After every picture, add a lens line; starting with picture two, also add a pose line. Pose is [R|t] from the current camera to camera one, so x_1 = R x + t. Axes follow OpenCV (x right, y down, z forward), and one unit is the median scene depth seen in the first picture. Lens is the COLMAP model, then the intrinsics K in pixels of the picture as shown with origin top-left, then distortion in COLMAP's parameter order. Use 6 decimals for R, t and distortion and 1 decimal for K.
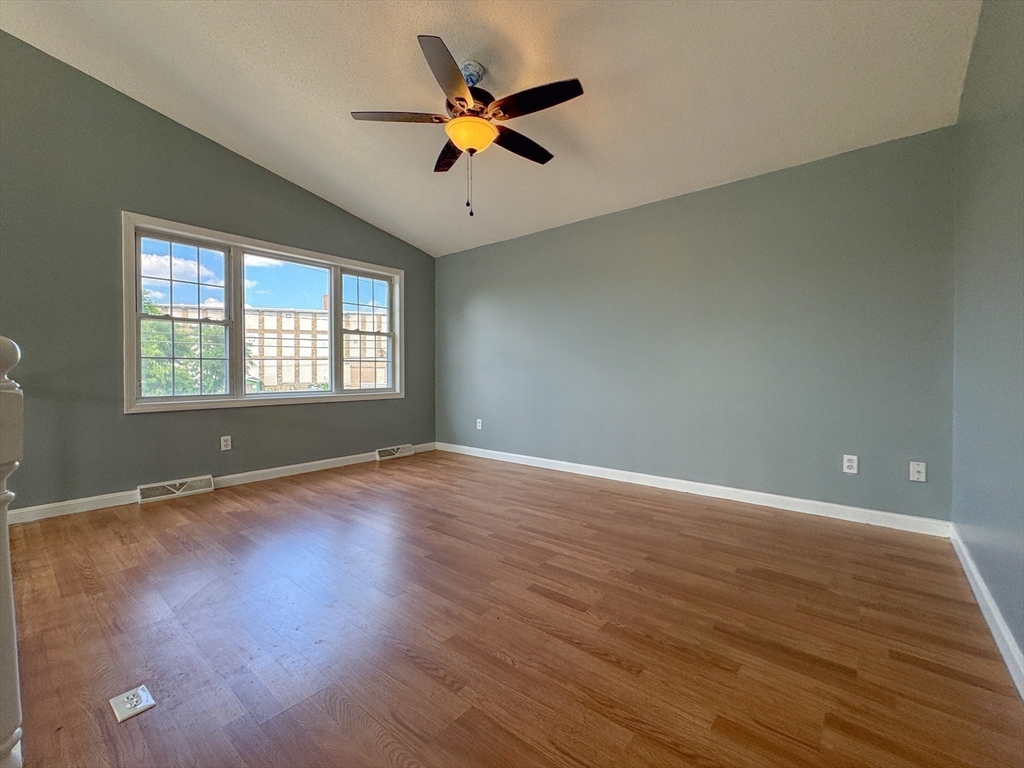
lens RADIAL K [[439.0, 0, 511.1], [0, 439.0, 378.2], [0, 0, 1]] dist [-0.004576, 0.001248]
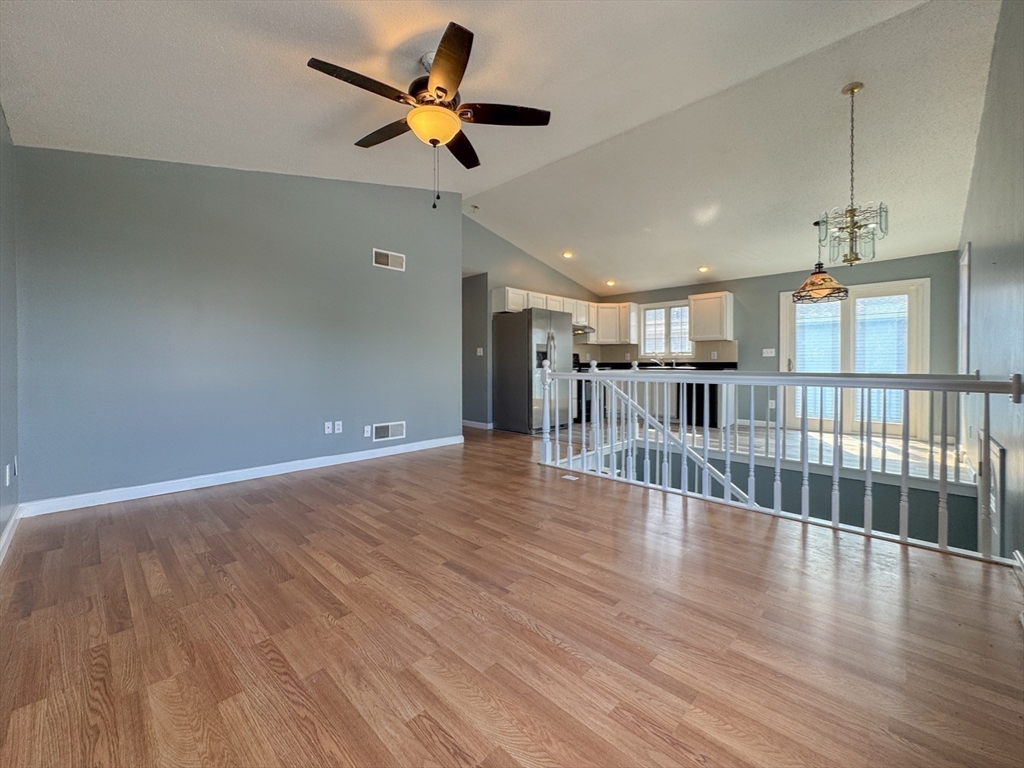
lens RADIAL K [[439.0, 0, 518.2], [0, 439.0, 368.1], [0, 0, 1]] dist [-0.004576, 0.001248]
pose [[-0.998078, 0.000132, 0.061965, -0.294199], [0.002090, 0.999501, 0.031533, -0.044560], [-0.061930, 0.031602, -0.997580, 1.712997]]
